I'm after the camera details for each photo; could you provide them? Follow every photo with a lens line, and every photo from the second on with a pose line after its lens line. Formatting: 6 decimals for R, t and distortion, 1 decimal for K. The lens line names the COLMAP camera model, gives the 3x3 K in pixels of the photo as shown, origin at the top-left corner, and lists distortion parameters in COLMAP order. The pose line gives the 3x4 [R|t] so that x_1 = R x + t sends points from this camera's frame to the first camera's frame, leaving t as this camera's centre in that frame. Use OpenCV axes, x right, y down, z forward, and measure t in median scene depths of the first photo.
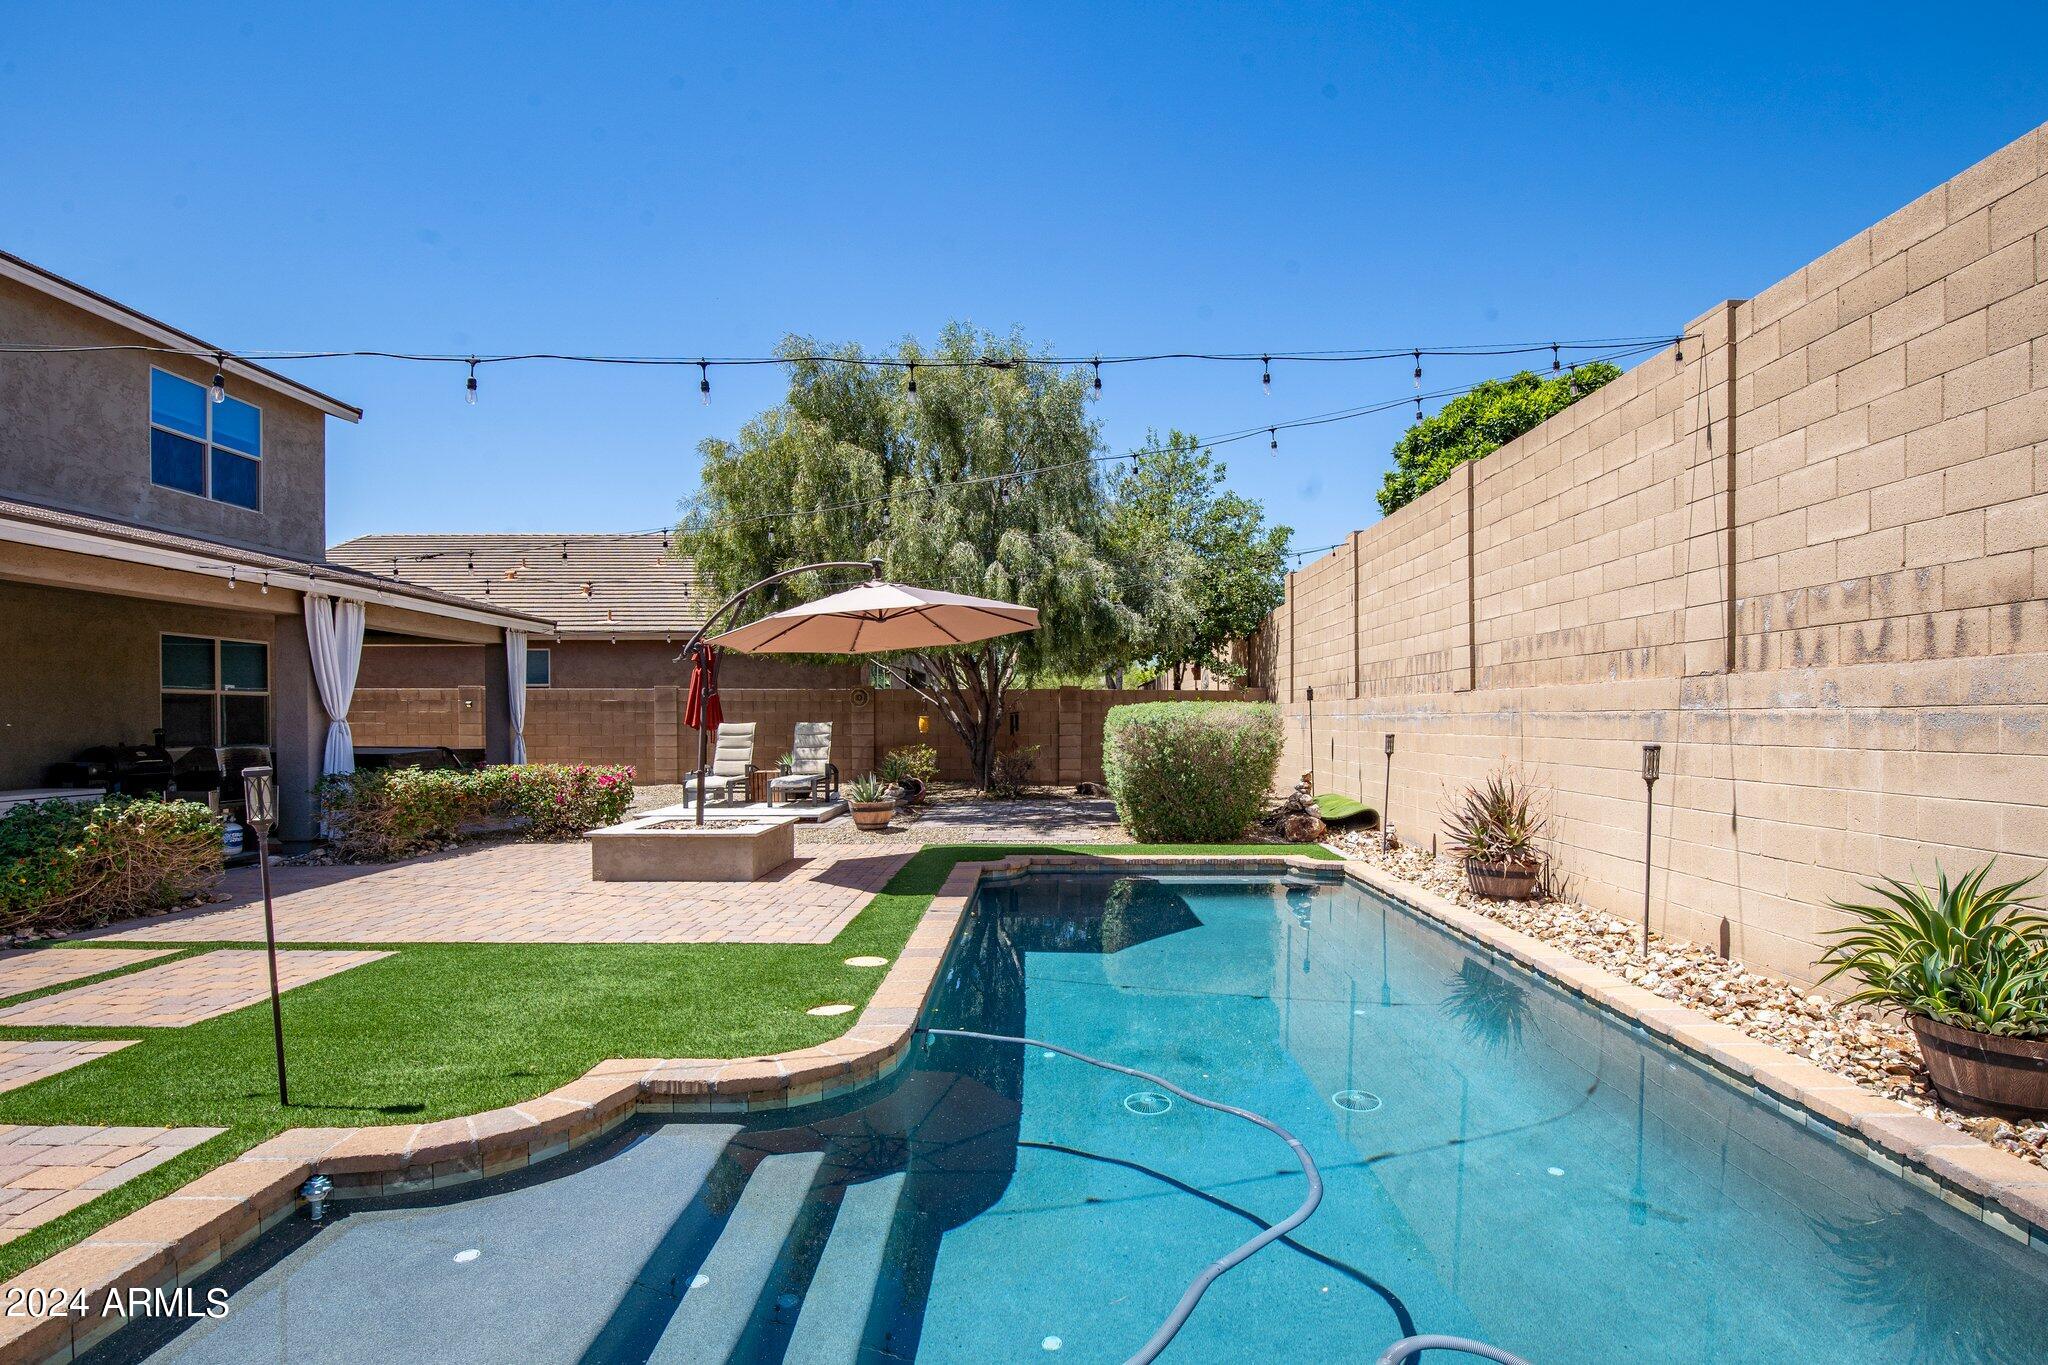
lens RADIAL K [[1009.4, 0, 1088.1], [0, 1009.4, 737.7], [0, 0, 1]] dist [-0.030277, 0.002527]
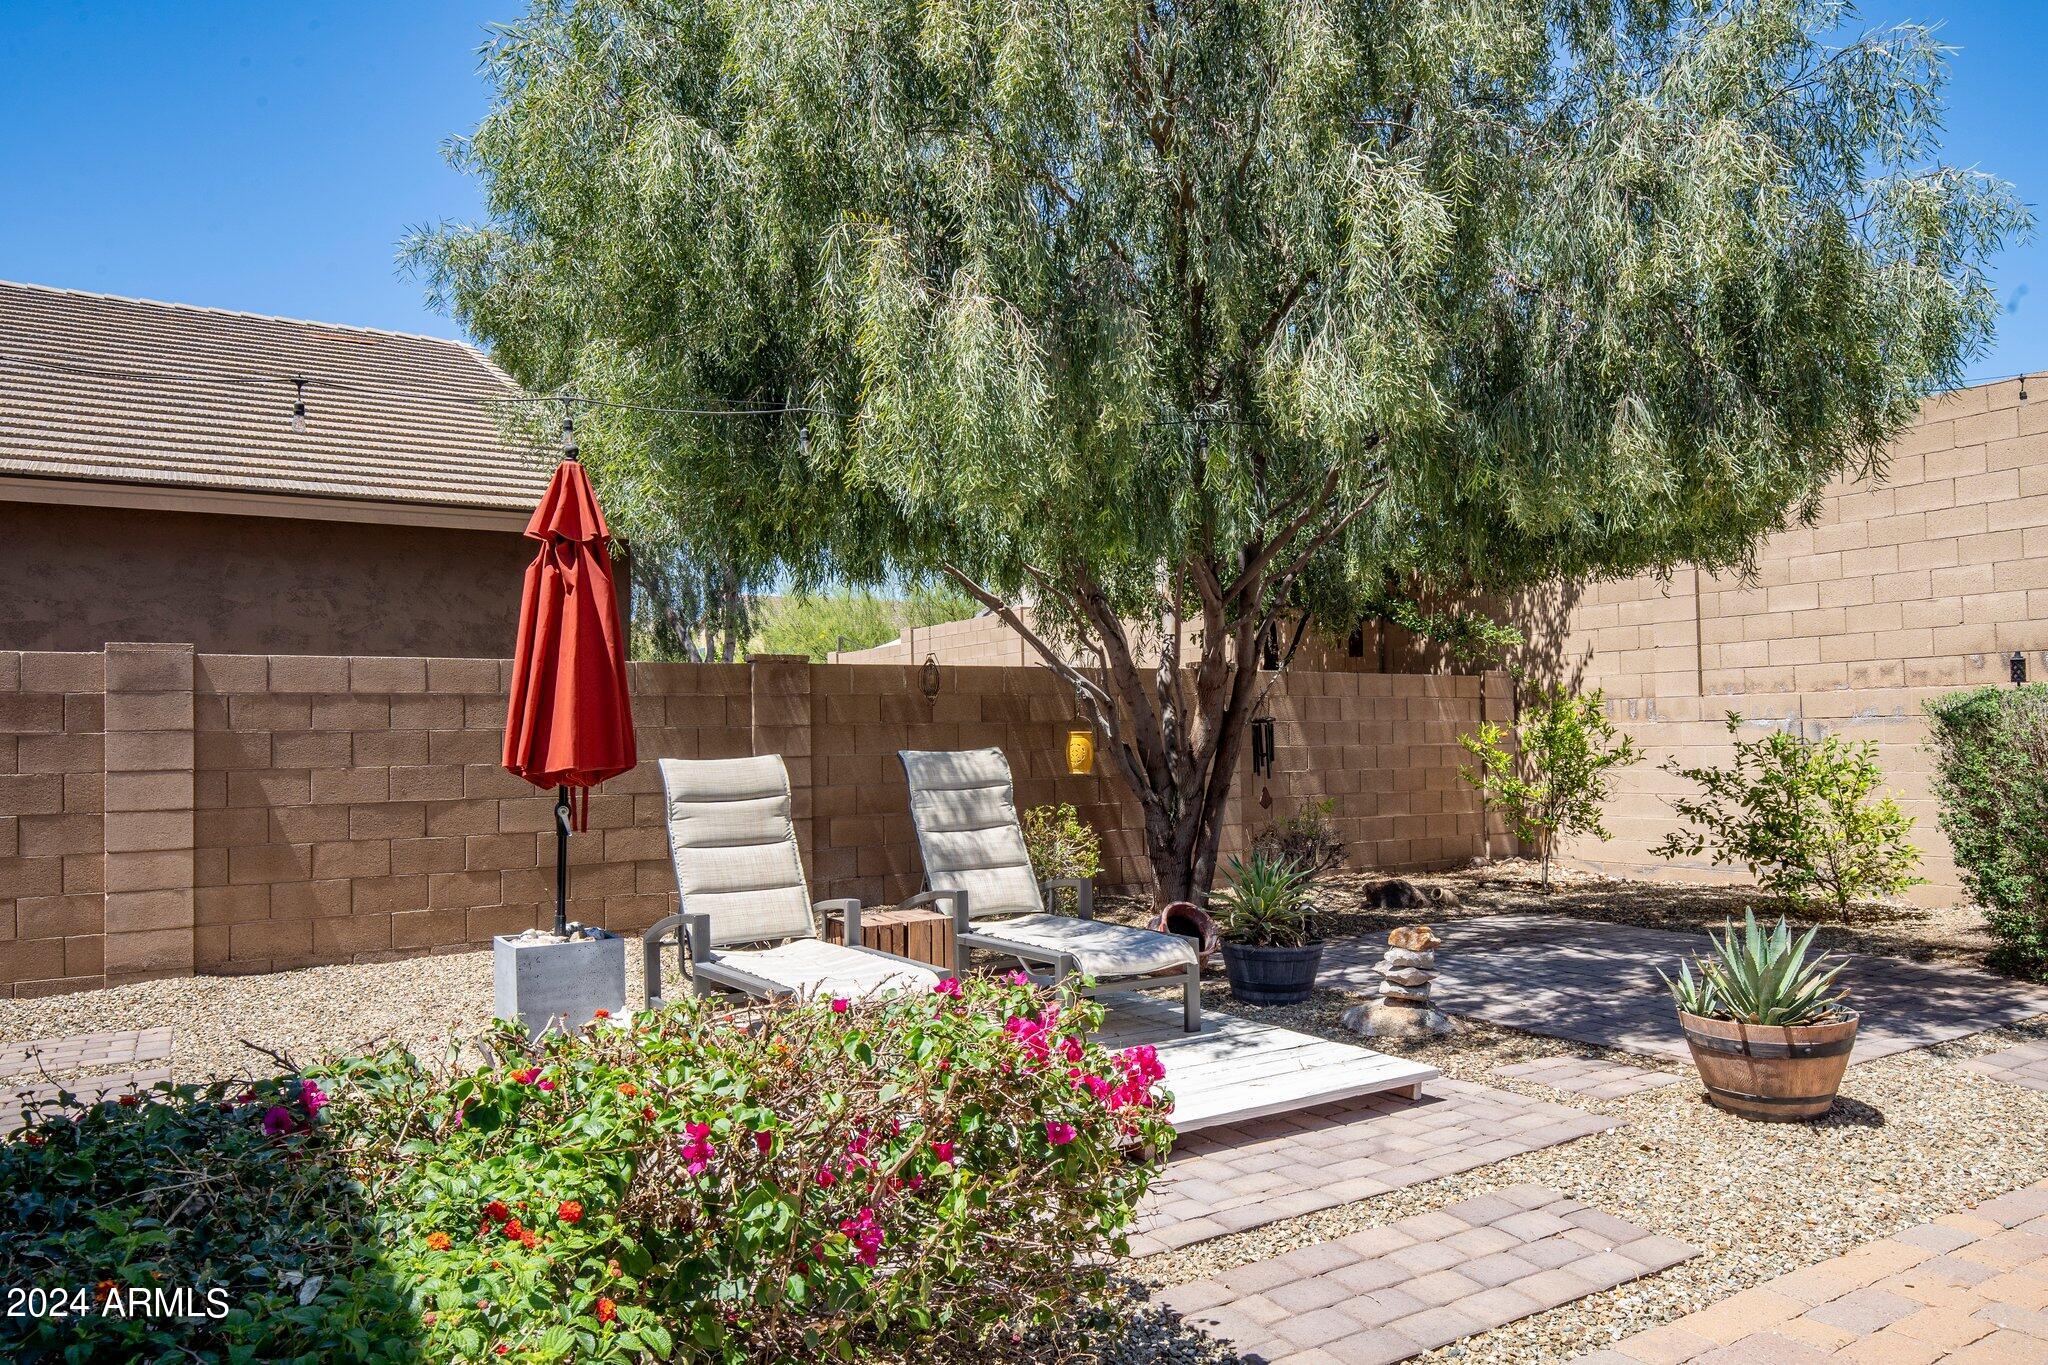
lens RADIAL K [[1405.3, 0, 1014.1], [0, 1405.3, 701.5], [0, 0, 1]] dist [0.005700, 0.001964]
pose [[0.866759, -0.001008, 0.498727, -0.896596], [0.028710, 0.998440, -0.047879, -0.016748], [-0.497901, 0.055817, 0.865436, 1.129734]]
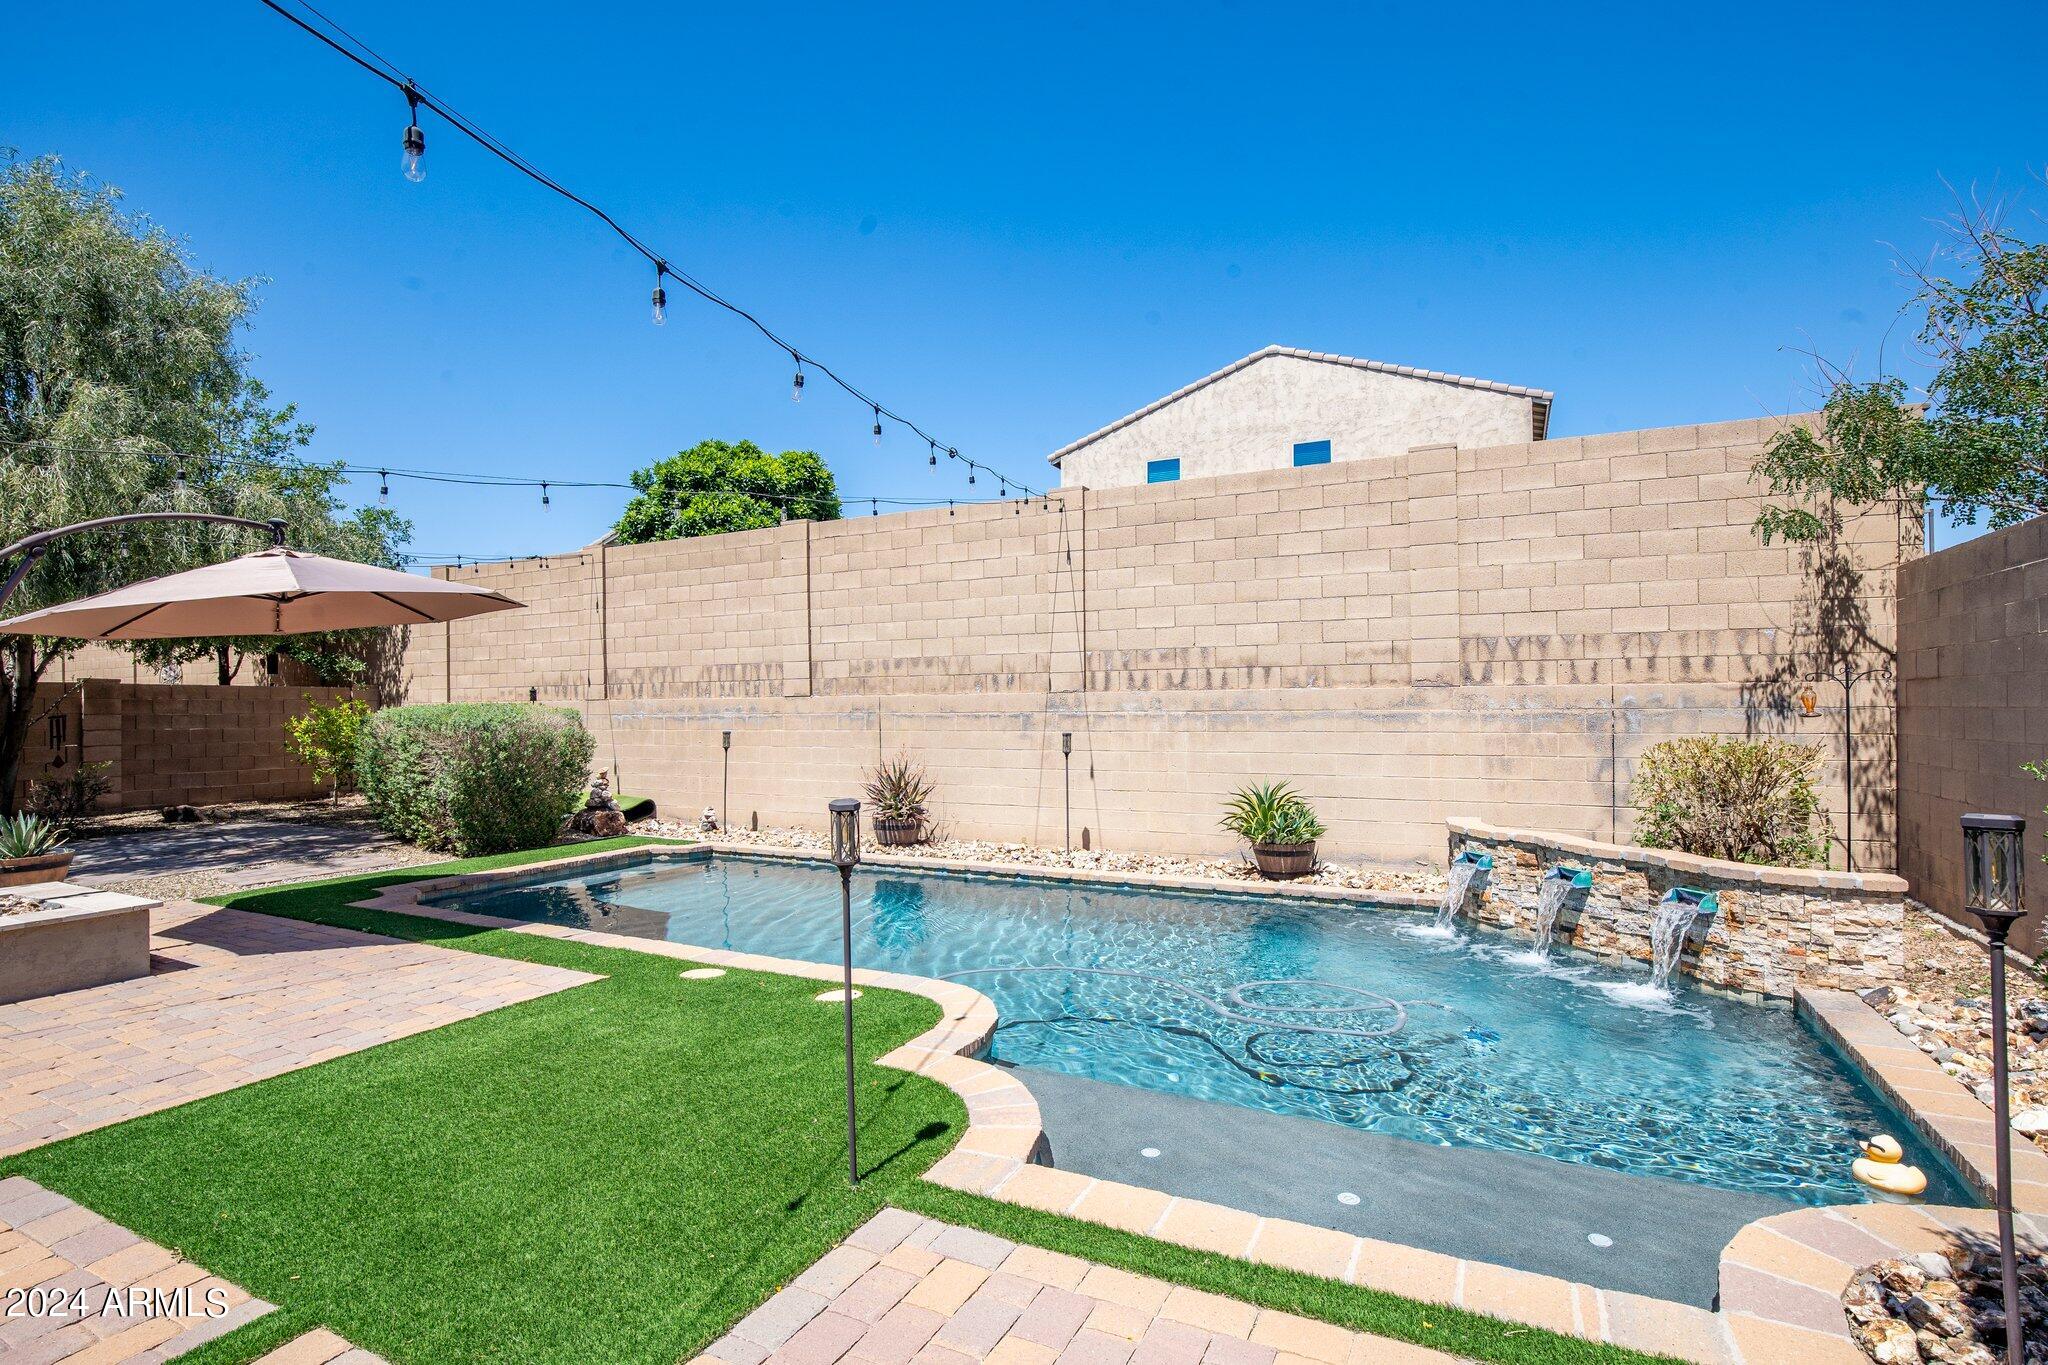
lens RADIAL K [[956.8, 0, 1025.4], [0, 956.8, 702.0], [0, 0, 1]] dist [-0.029123, 0.002029]
pose [[0.468309, 0.000645, 0.883565, -0.665766], [0.024535, 0.999605, -0.013734, -0.017973], [-0.883224, 0.028110, 0.468108, 0.203324]]
